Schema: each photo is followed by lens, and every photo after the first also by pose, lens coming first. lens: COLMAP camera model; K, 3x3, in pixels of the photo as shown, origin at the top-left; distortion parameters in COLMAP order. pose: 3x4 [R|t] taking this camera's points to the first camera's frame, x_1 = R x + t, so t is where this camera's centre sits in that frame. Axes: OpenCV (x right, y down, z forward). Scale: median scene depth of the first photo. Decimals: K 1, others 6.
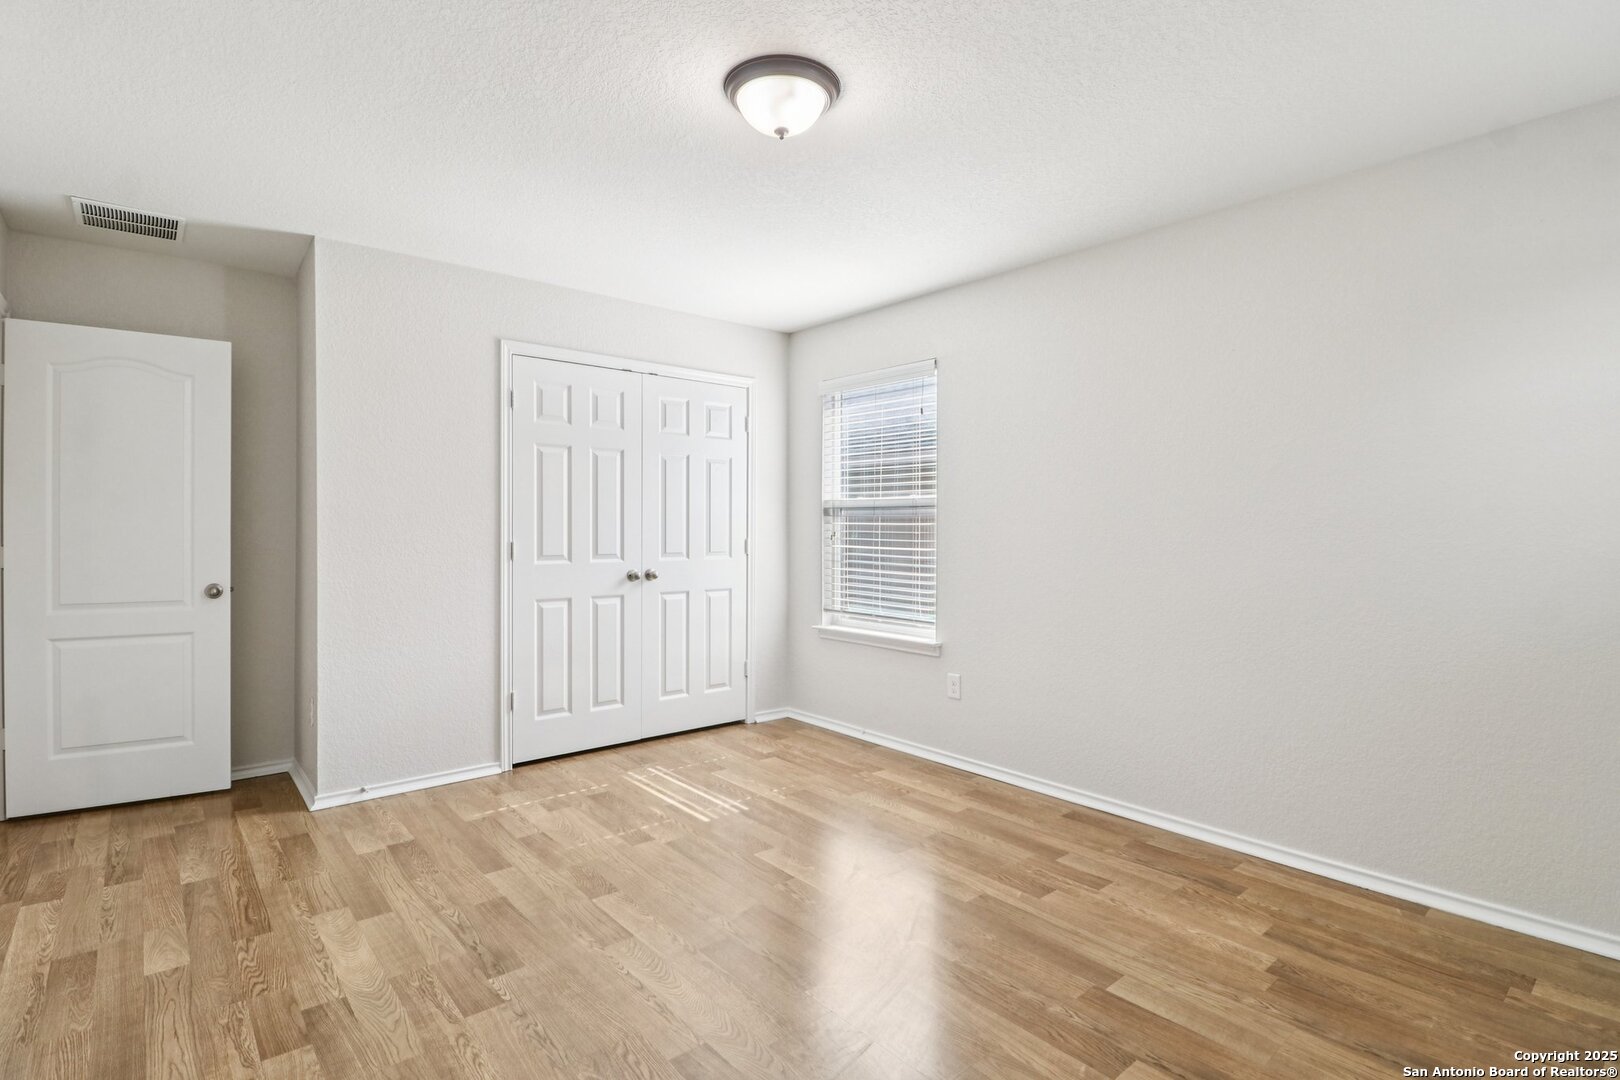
lens RADIAL K [[768.9, 0, 802.4], [0, 768.9, 529.5], [0, 0, 1]] dist [-0.013952, -0.005947]
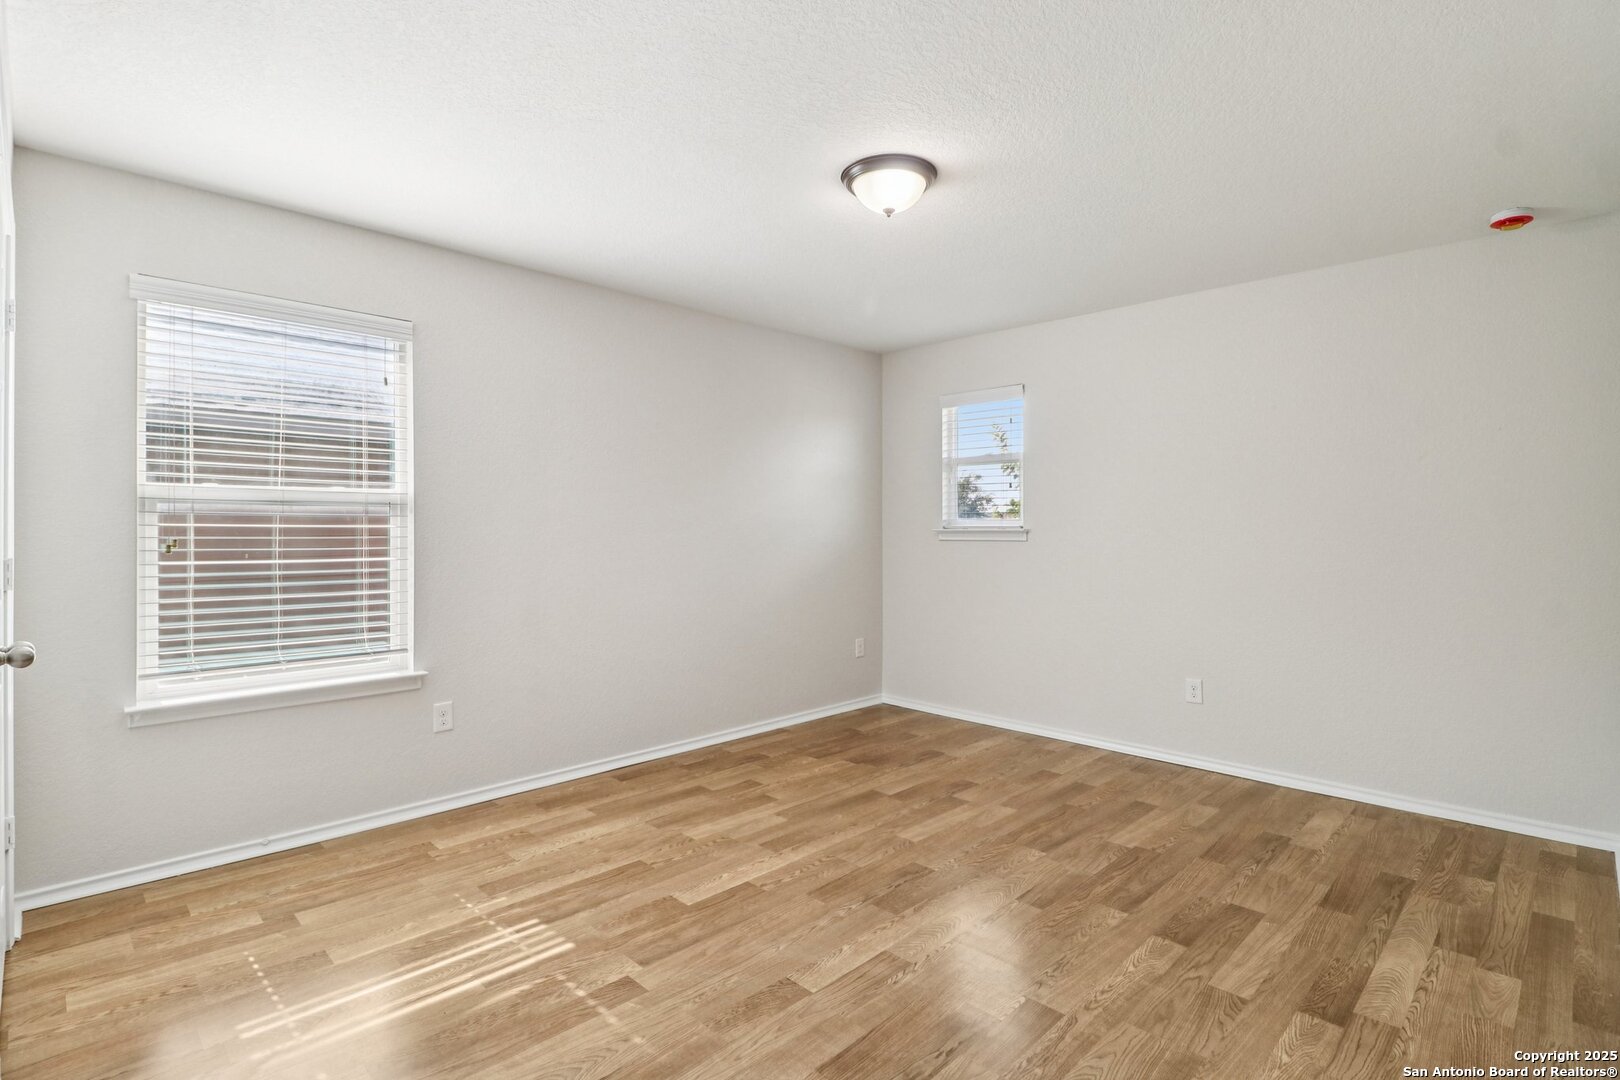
lens RADIAL K [[768.9, 0, 798.1], [0, 768.9, 539.4], [0, 0, 1]] dist [-0.013952, -0.005947]
pose [[-0.051173, -0.024053, 0.998400, -0.835313], [0.006366, 0.999682, 0.024410, -0.013038], [-0.998670, 0.007605, -0.051003, 0.820462]]
